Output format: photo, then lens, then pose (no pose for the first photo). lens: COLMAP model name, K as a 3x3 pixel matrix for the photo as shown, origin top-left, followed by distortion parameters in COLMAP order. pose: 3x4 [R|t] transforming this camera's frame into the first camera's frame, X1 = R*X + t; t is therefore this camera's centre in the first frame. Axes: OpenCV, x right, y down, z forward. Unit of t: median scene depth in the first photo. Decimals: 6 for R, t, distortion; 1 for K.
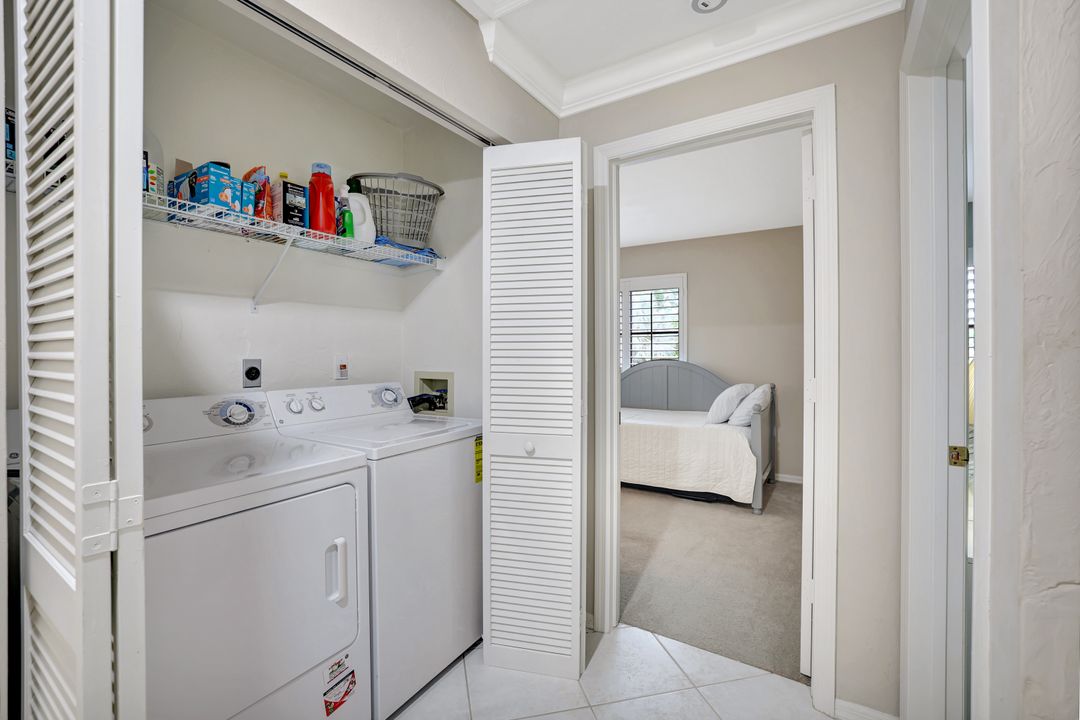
lens RADIAL K [[464.4, 0, 533.5], [0, 464.4, 355.9], [0, 0, 1]] dist [-0.042551, 0.018447]
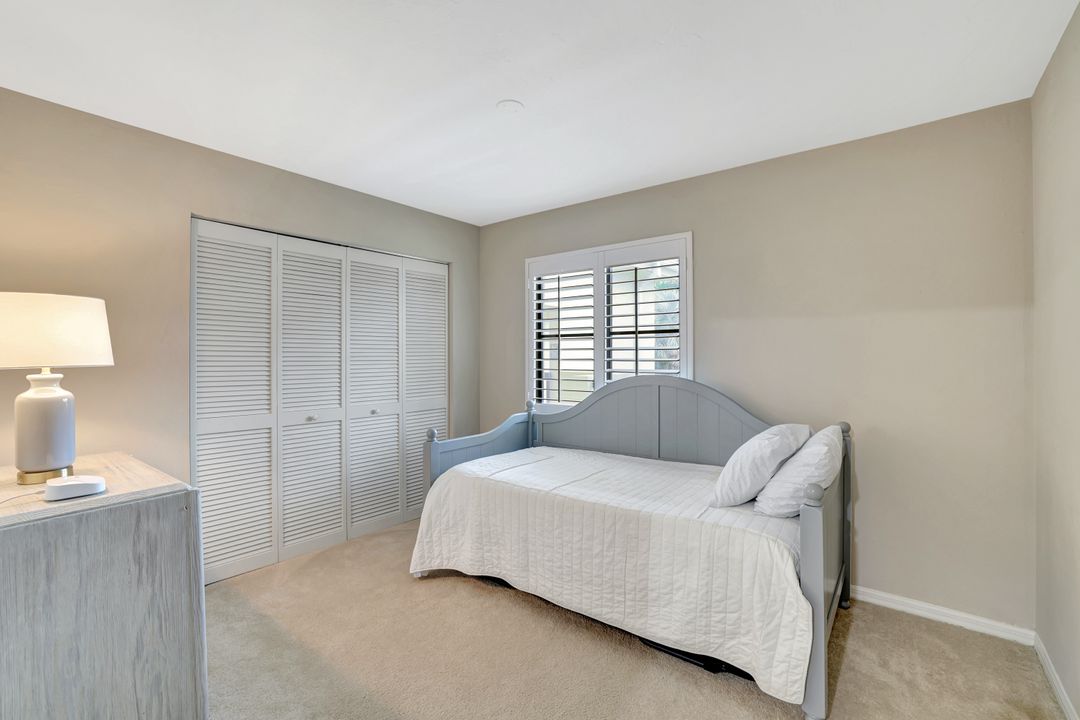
lens RADIAL K [[464.4, 0, 533.5], [0, 464.4, 355.9], [0, 0, 1]] dist [-0.042551, 0.018447]
pose [[0.994967, -0.000863, -0.100199, 0.214696], [0.000331, 0.999986, -0.005321, -0.016856], [0.100203, 0.005261, 0.994953, 0.438899]]
